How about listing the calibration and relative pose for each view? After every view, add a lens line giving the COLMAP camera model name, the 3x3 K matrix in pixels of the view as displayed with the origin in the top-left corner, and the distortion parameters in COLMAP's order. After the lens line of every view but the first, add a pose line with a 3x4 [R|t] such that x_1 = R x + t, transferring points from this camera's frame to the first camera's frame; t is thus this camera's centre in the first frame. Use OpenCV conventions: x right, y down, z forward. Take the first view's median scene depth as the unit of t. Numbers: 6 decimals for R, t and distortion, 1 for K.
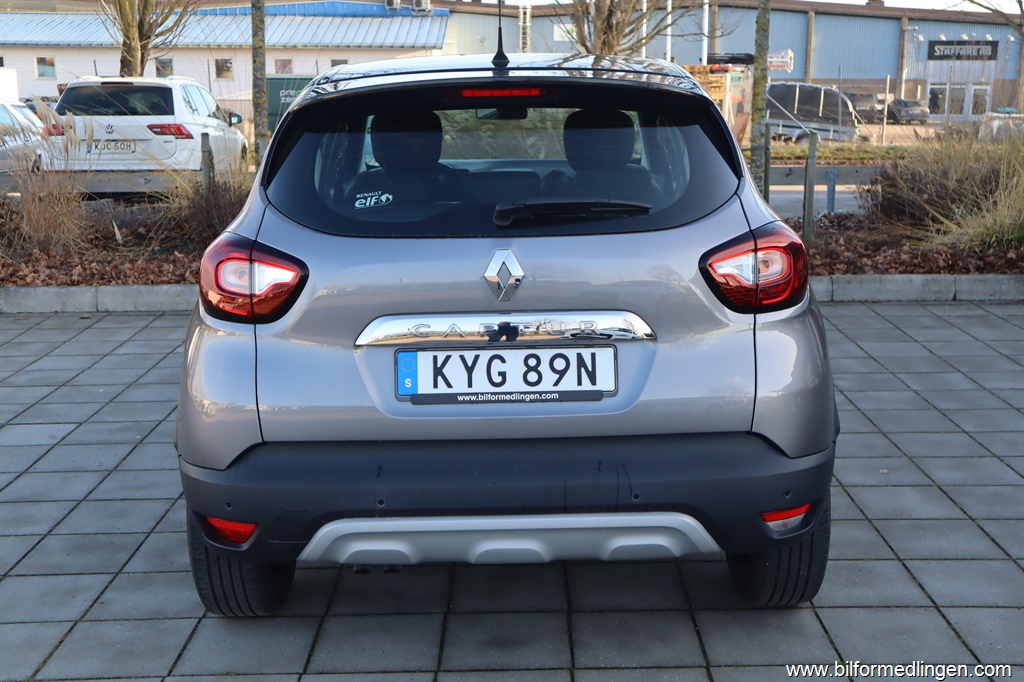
lens RADIAL K [[1251.2, 0, 512.0], [0, 1251.2, 341.0], [0, 0, 1]] dist [0.006714, 0.054350]
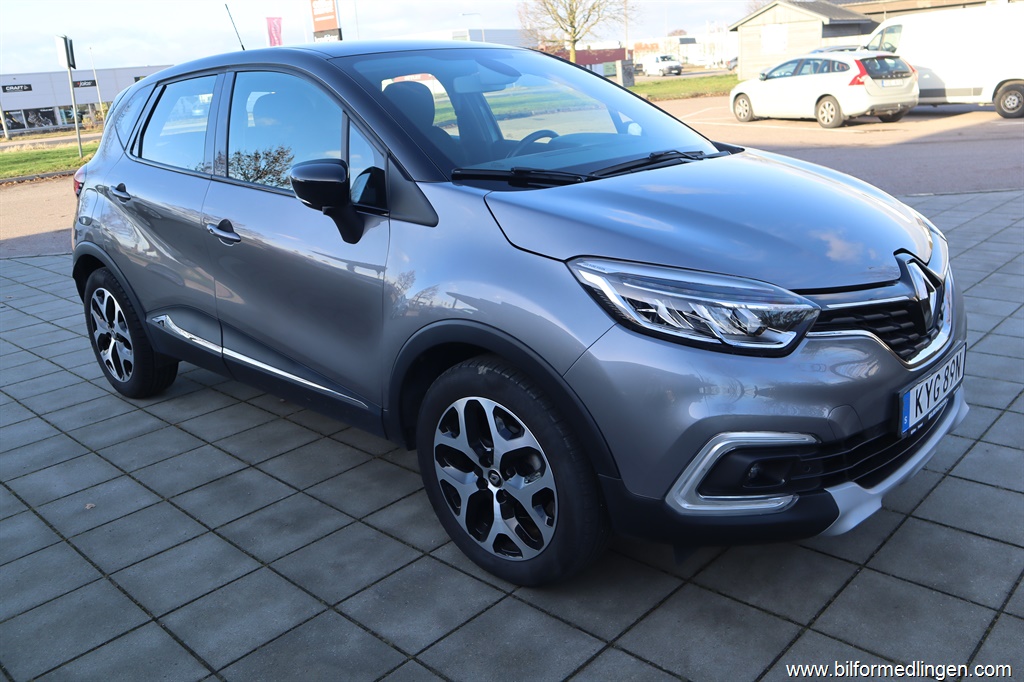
lens RADIAL K [[837.6, 0, 512.0], [0, 837.6, 341.0], [0, 0, 1]] dist [-0.024454, -0.006220]
pose [[-0.692161, 0.262933, -0.672145, 0.732023], [-0.077103, 0.899013, 0.431080, -0.474007], [0.717613, 0.350202, -0.601989, 2.458377]]
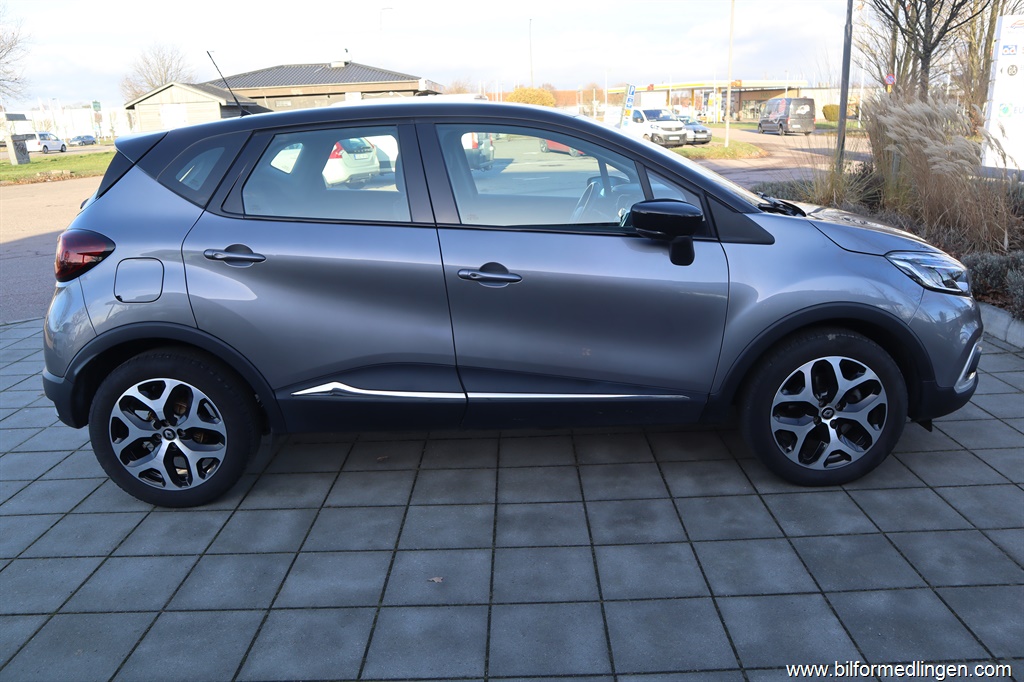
lens RADIAL K [[796.0, 0, 512.0], [0, 796.0, 341.0], [0, 0, 1]] dist [-0.062988, -0.000164]
pose [[-0.007000, 0.268827, -0.963163, 1.230529], [-0.172099, 0.948491, 0.265982, -0.327109], [0.985055, 0.167621, 0.039626, 1.576458]]
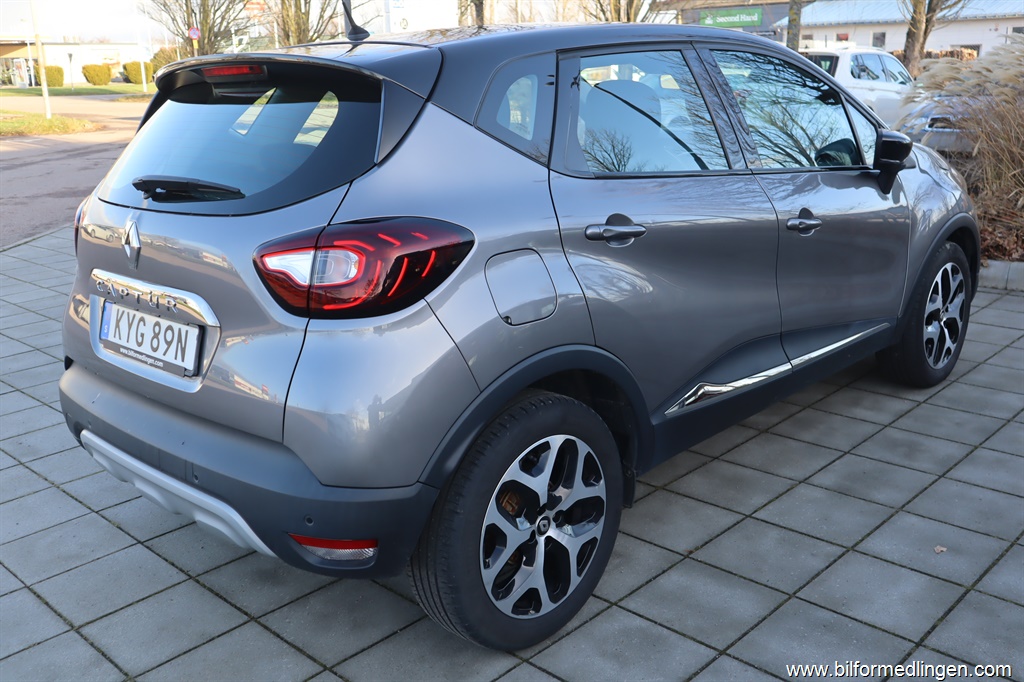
lens RADIAL K [[965.4, 0, 512.0], [0, 965.4, 341.0], [0, 0, 1]] dist [-0.008750, 0.021775]
pose [[0.715278, 0.175643, -0.676408, 0.772890], [-0.115789, 0.984308, 0.133153, -0.115202], [0.689181, -0.016921, 0.724391, 0.599477]]
